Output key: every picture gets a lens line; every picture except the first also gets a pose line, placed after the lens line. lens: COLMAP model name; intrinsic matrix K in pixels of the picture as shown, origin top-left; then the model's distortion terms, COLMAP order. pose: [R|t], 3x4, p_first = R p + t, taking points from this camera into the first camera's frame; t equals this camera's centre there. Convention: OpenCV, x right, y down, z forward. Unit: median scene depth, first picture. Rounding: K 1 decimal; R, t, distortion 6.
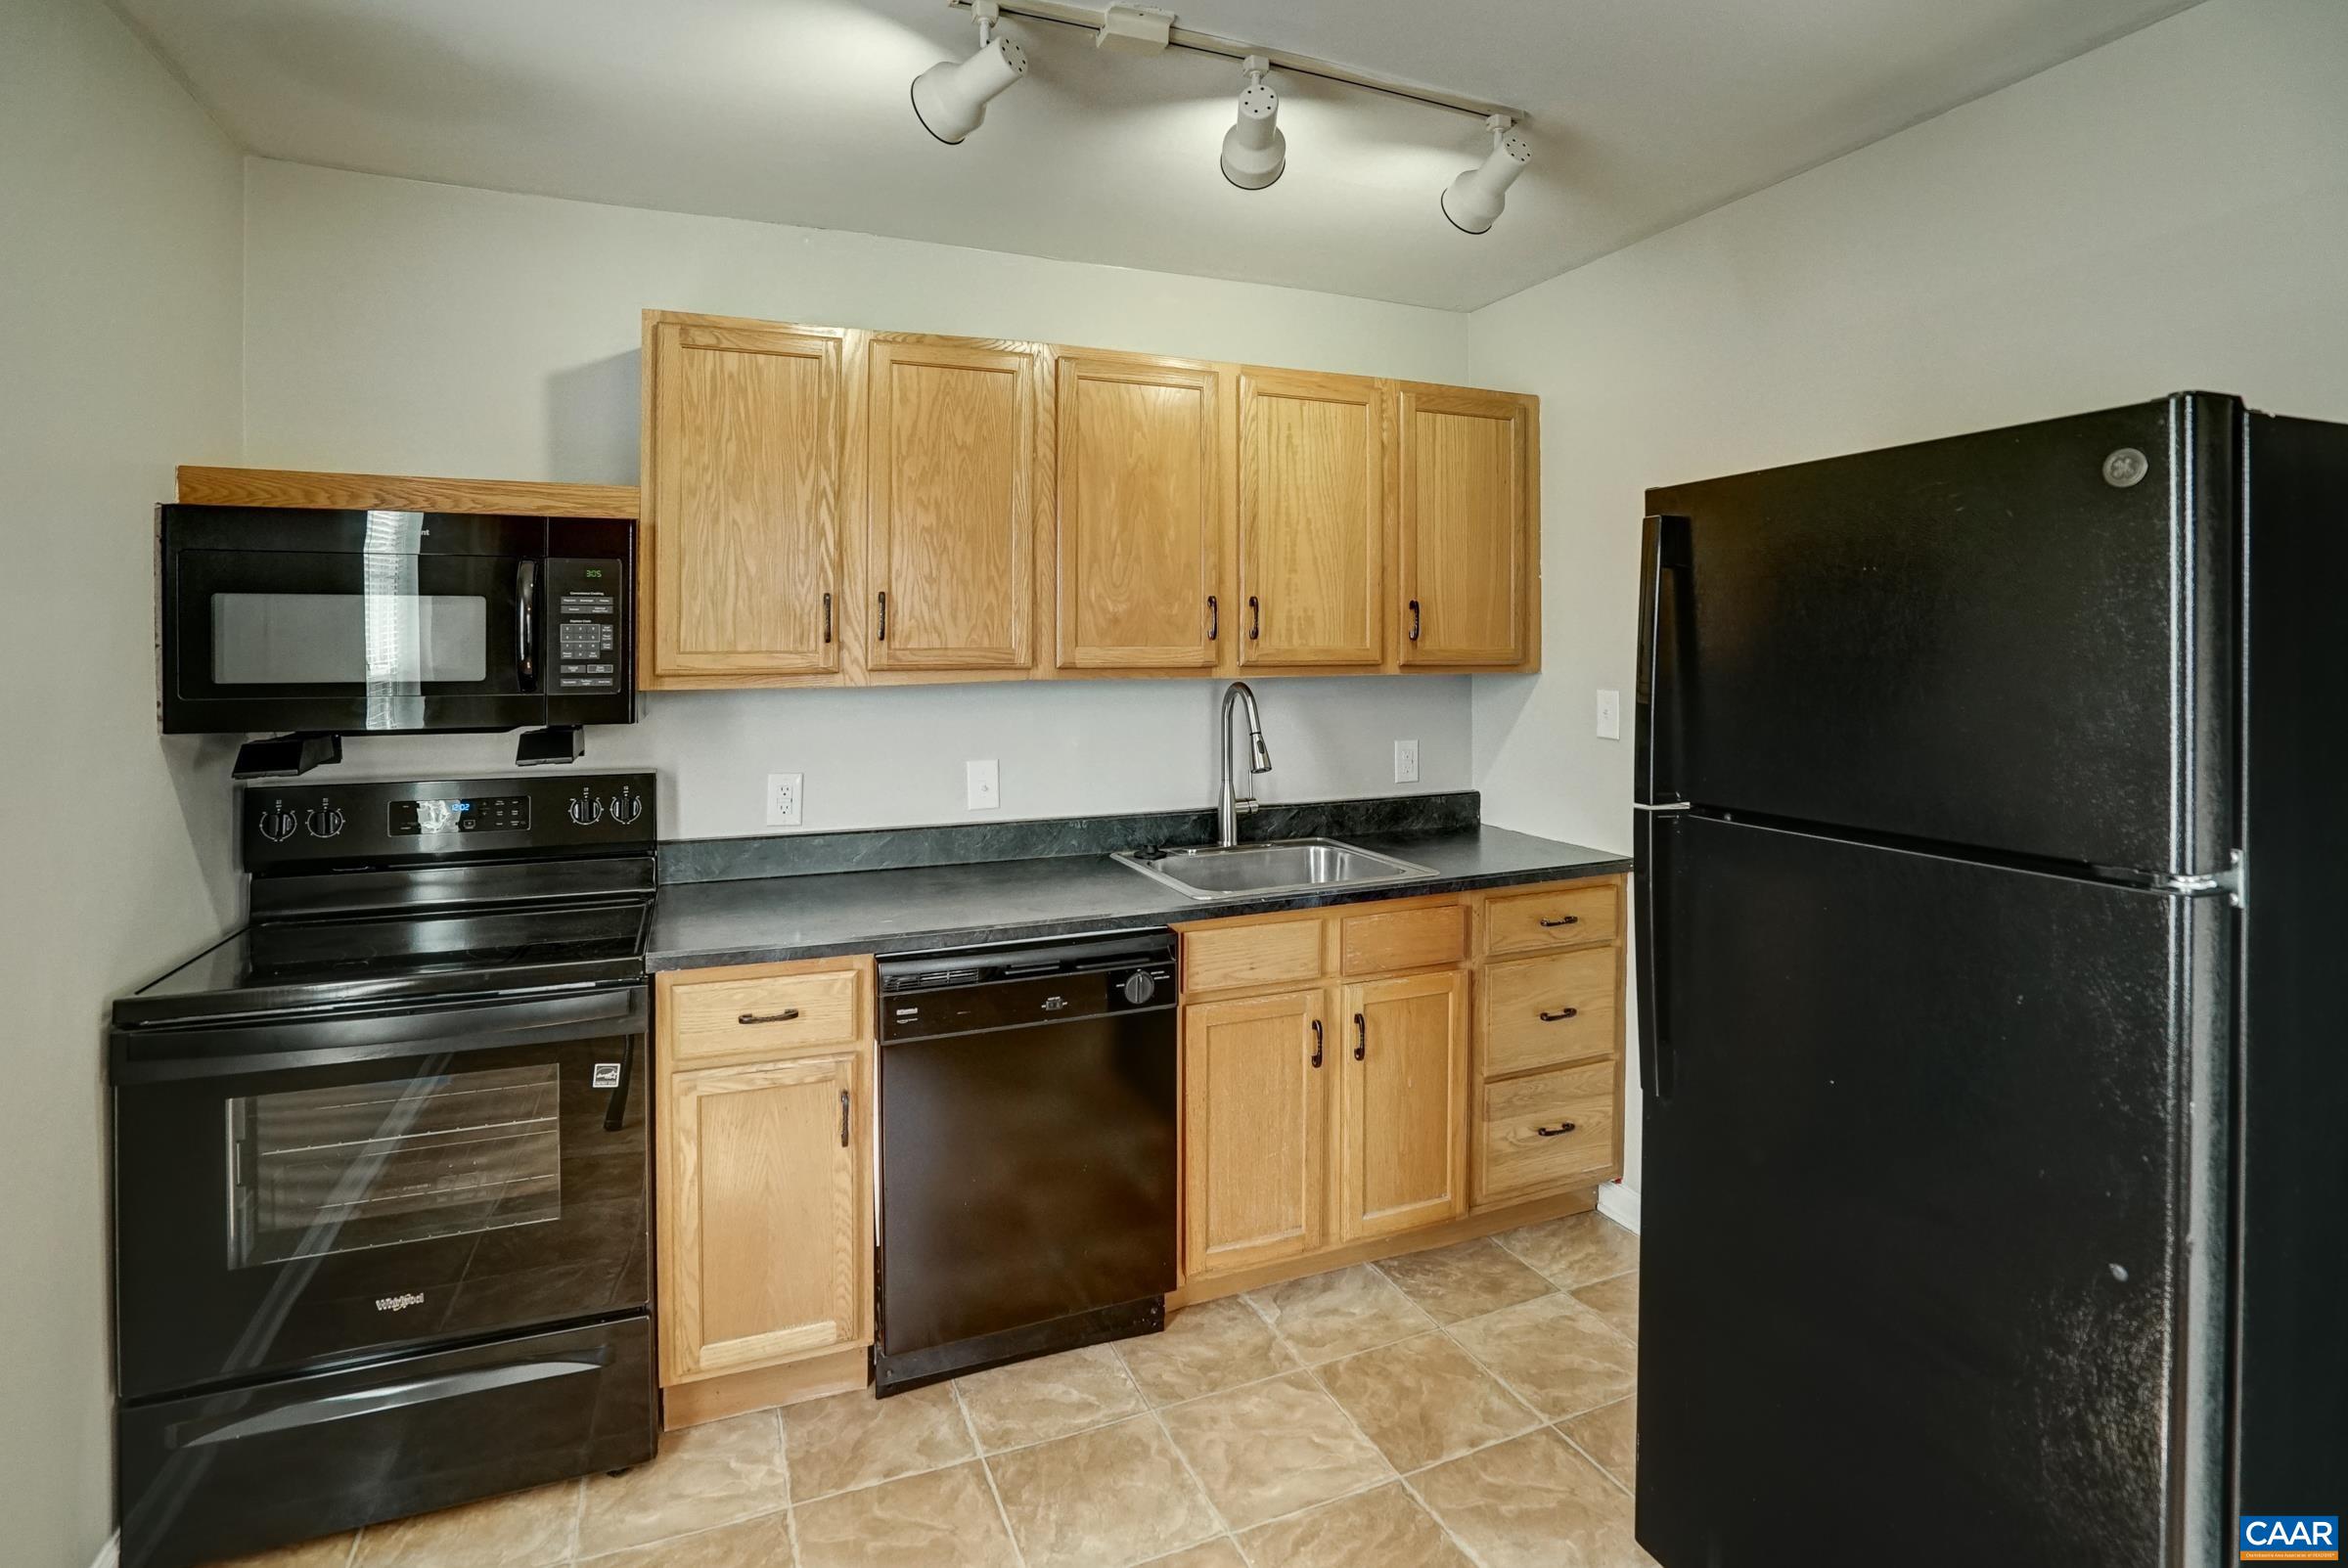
lens RADIAL K [[1107.4, 0, 1098.5], [0, 1107.4, 644.8], [0, 0, 1]] dist [-0.047846, 0.012151]
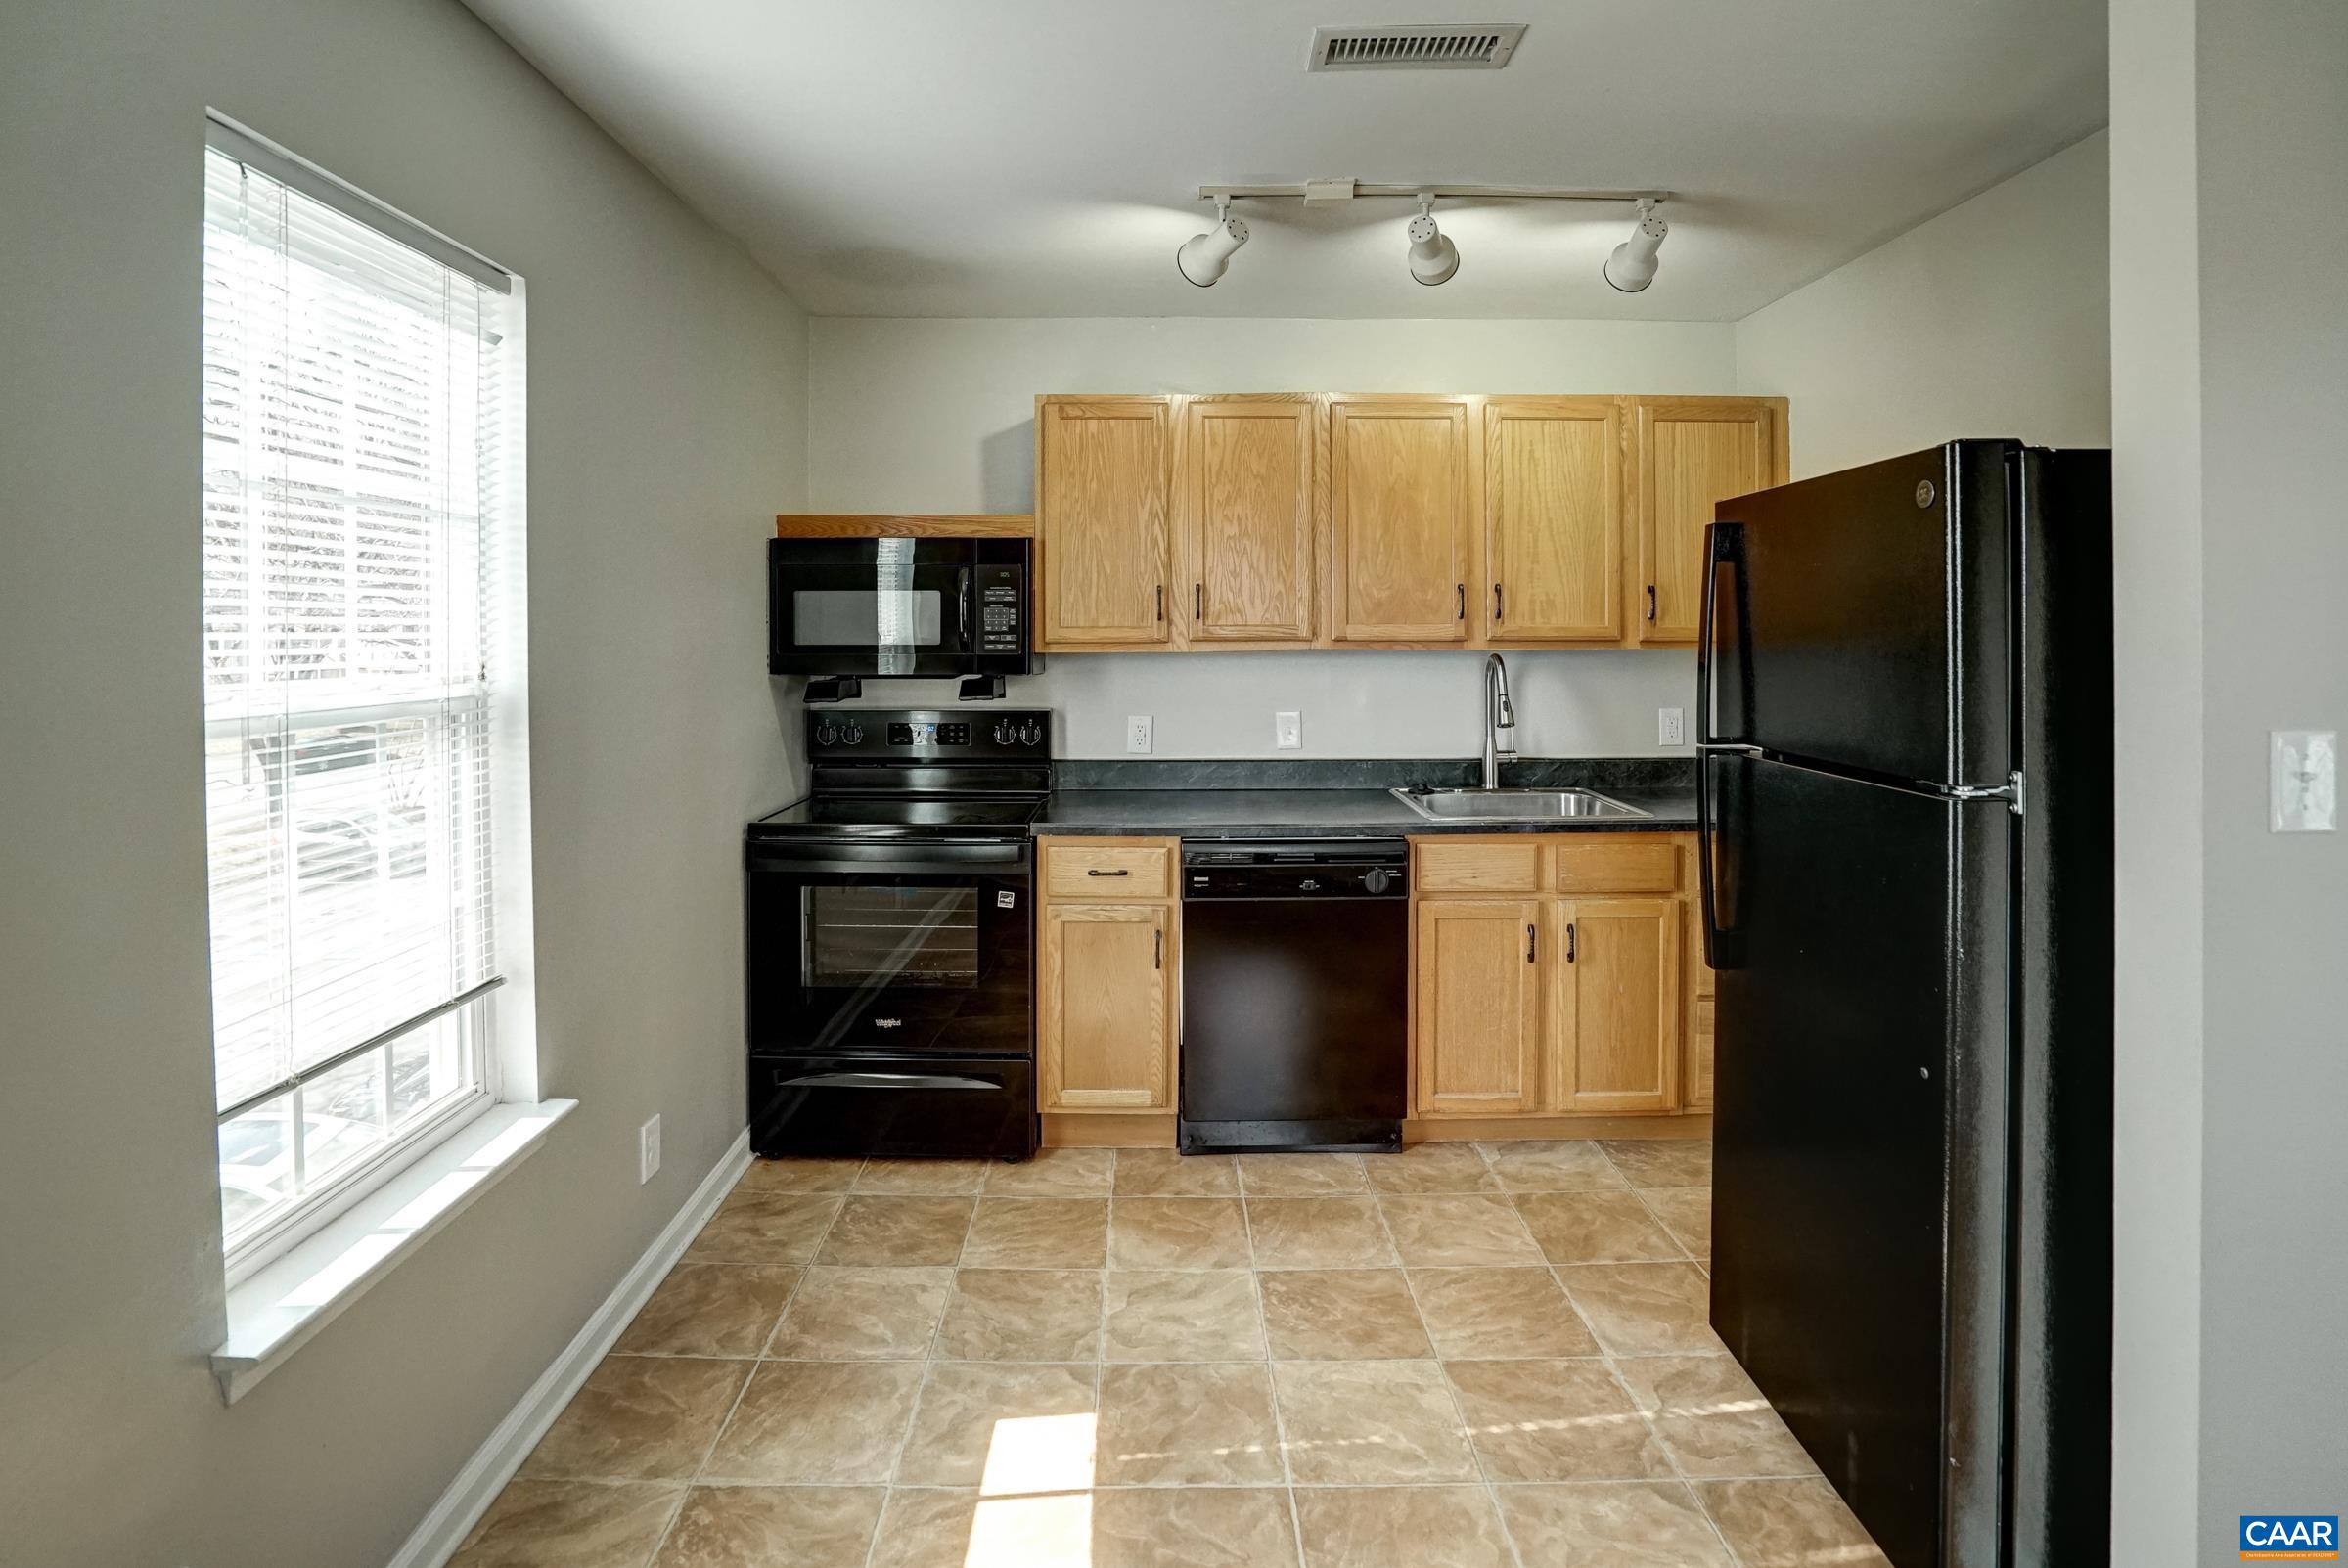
lens RADIAL K [[1107.4, 0, 1132.9], [0, 1107.4, 632.5], [0, 0, 1]] dist [-0.047846, 0.012151]
pose [[0.929406, 0.003905, -0.369038, 0.259472], [-0.001446, 0.999975, 0.006939, 0.003688], [0.369056, -0.005915, 0.929388, -0.345187]]
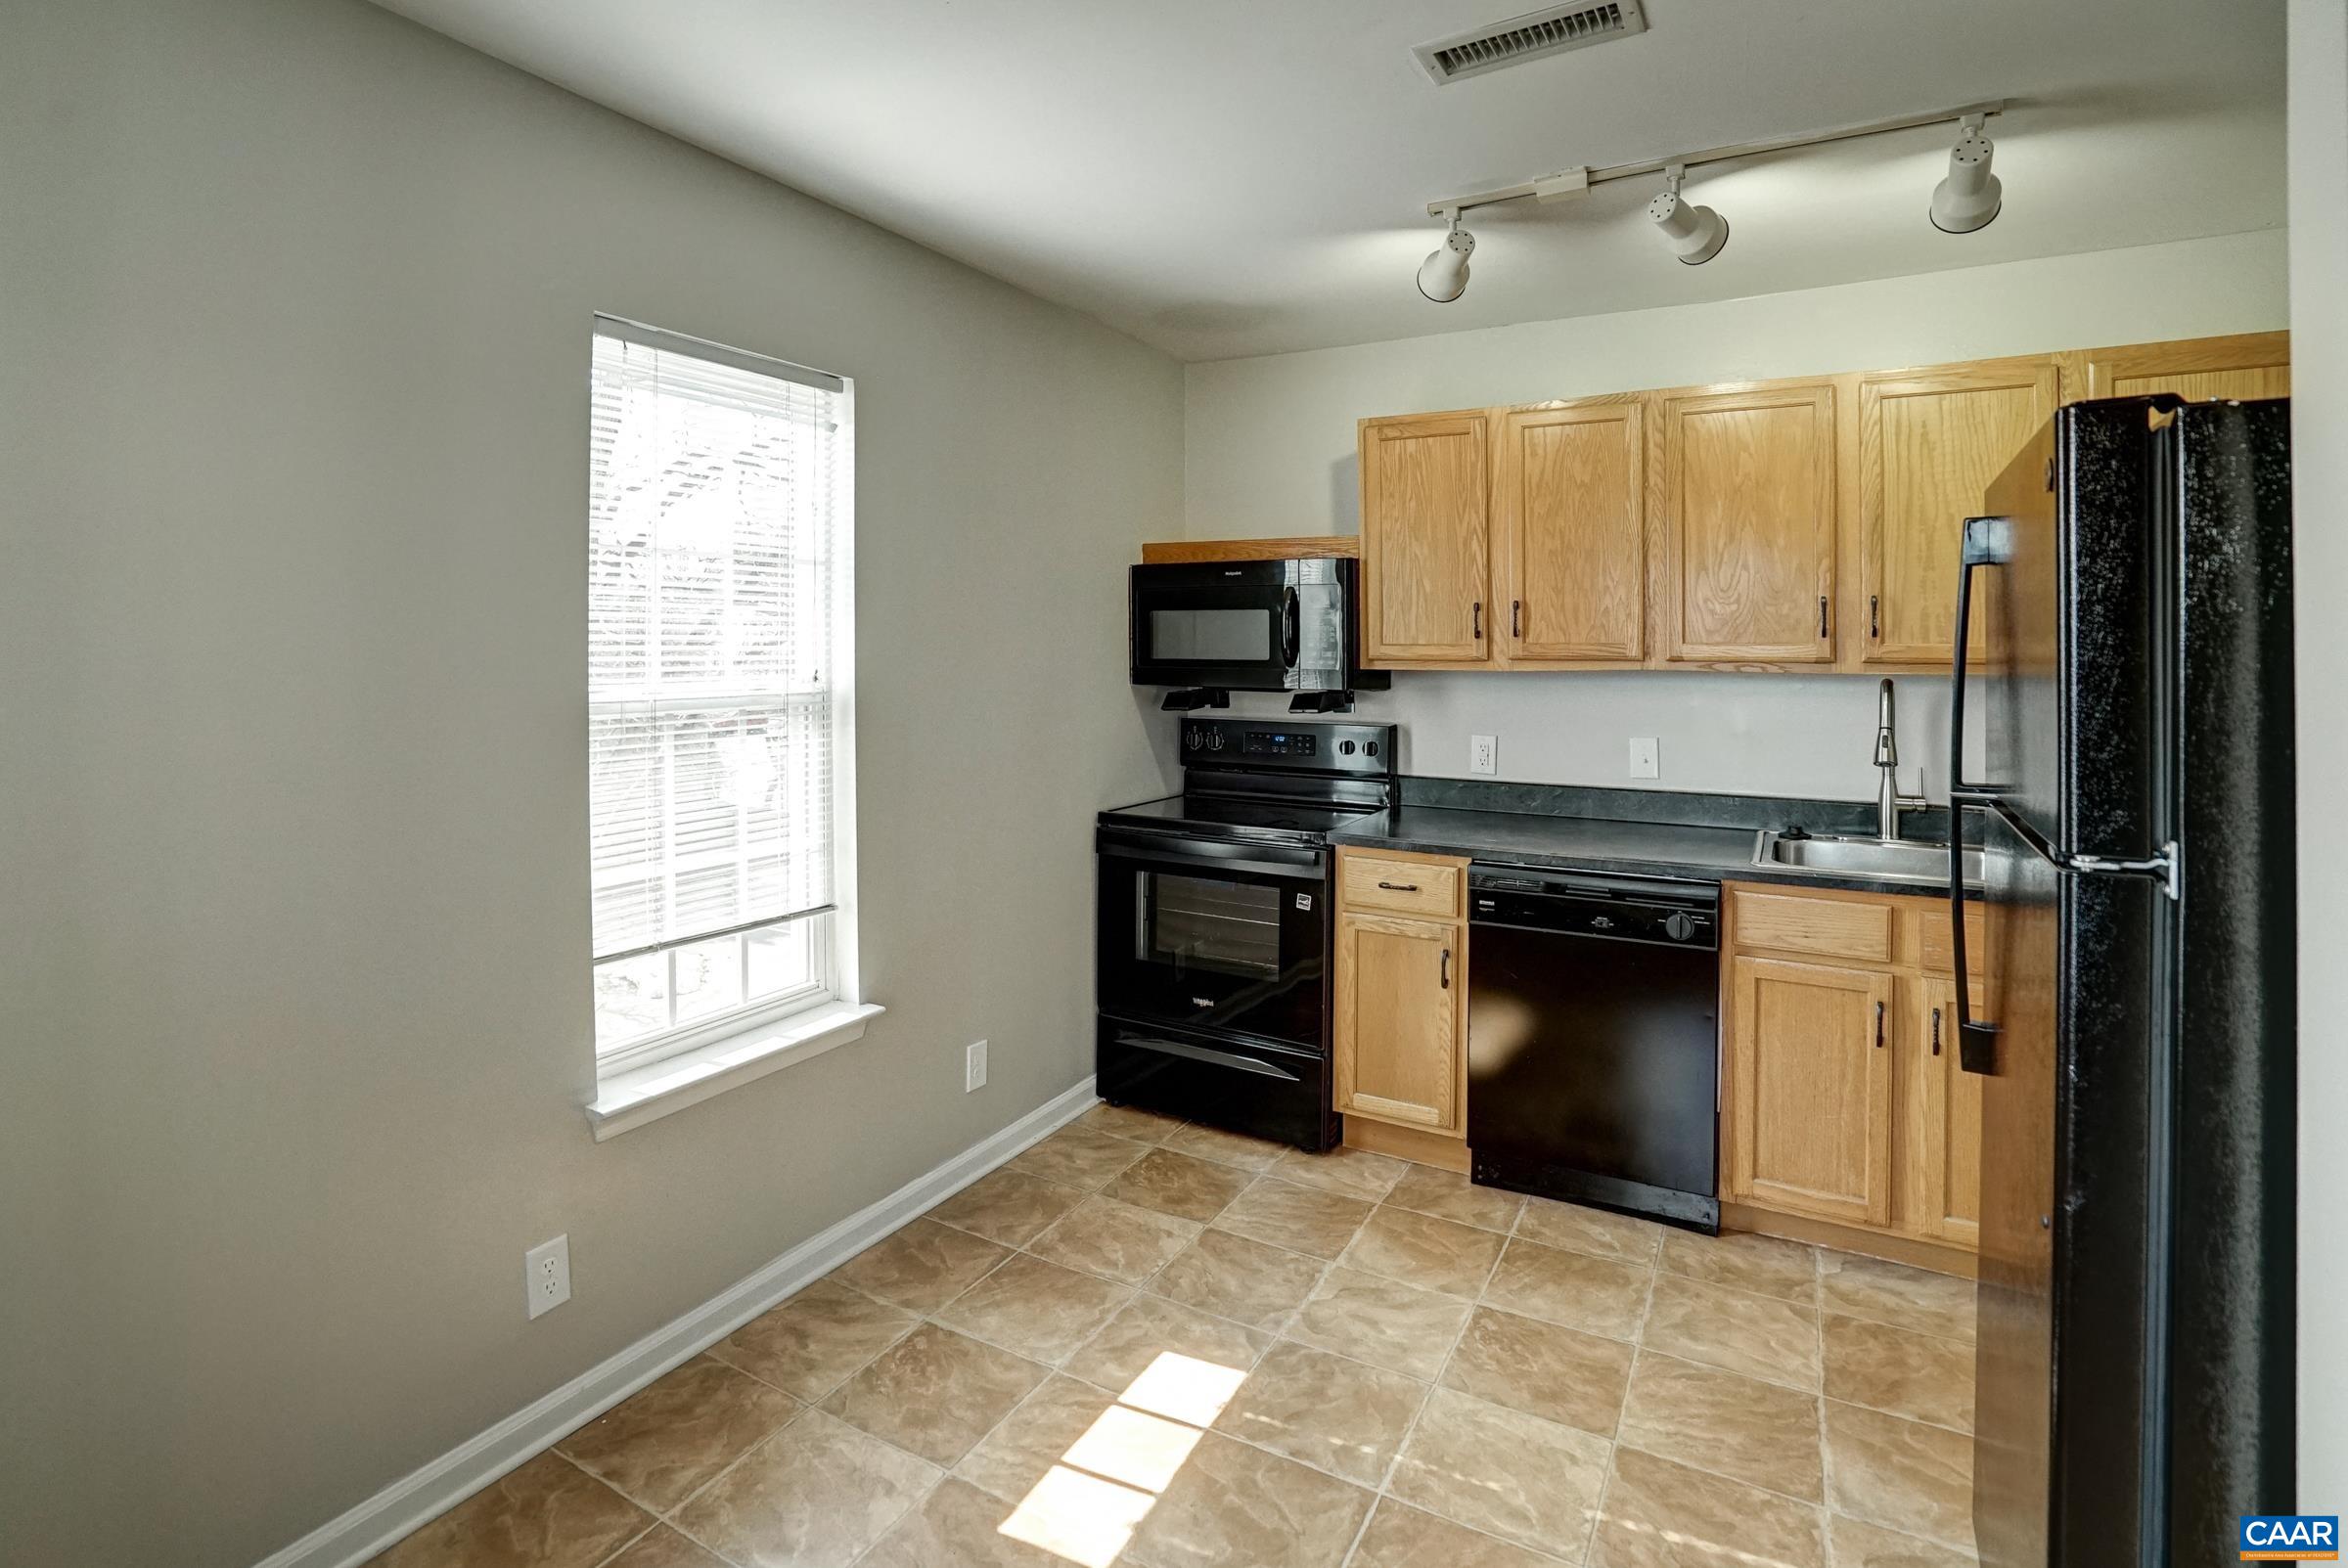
lens RADIAL K [[1107.4, 0, 1156.3], [0, 1107.4, 651.1], [0, 0, 1]] dist [-0.047846, 0.012151]
pose [[0.630585, 0.009916, -0.776057, 0.611529], [-0.005216, 0.999950, 0.008539, 0.004580], [0.776102, -0.001336, 0.630605, -0.193108]]
